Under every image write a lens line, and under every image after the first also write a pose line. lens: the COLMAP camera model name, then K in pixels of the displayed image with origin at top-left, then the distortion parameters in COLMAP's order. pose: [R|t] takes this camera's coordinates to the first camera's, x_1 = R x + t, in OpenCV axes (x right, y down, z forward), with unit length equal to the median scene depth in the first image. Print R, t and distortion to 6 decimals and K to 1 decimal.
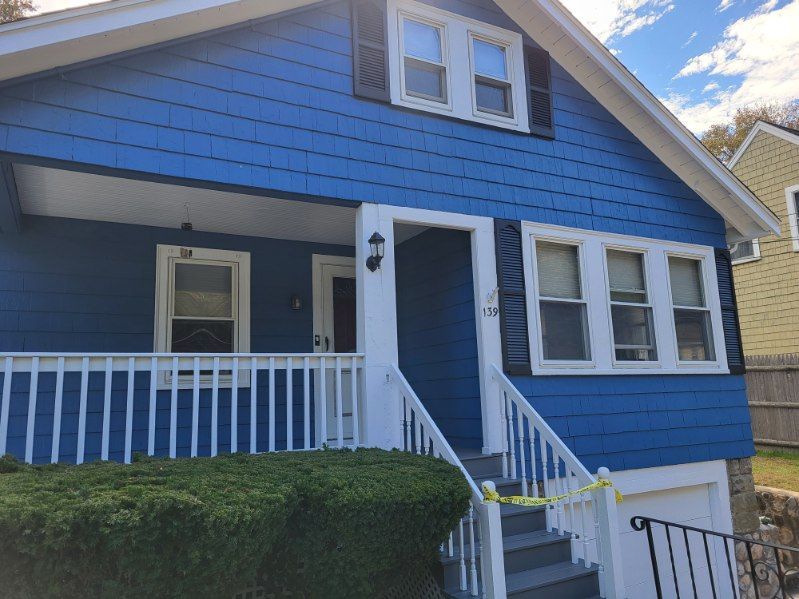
lens RADIAL K [[608.4, 0, 399.2], [0, 608.4, 296.7], [0, 0, 1]] dist [0.062137, -0.030557]
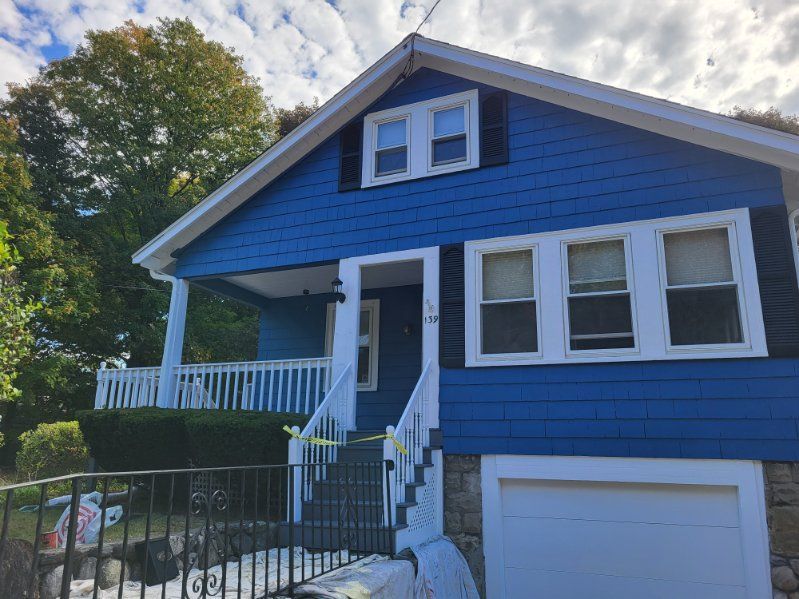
lens RADIAL K [[608.4, 0, 400.7], [0, 608.4, 301.3], [0, 0, 1]] dist [0.062137, -0.030557]
pose [[0.626350, -0.148306, -0.765305, 0.986416], [0.091019, 0.988935, -0.117149, 0.118069], [0.774210, 0.003719, 0.632918, 0.124141]]
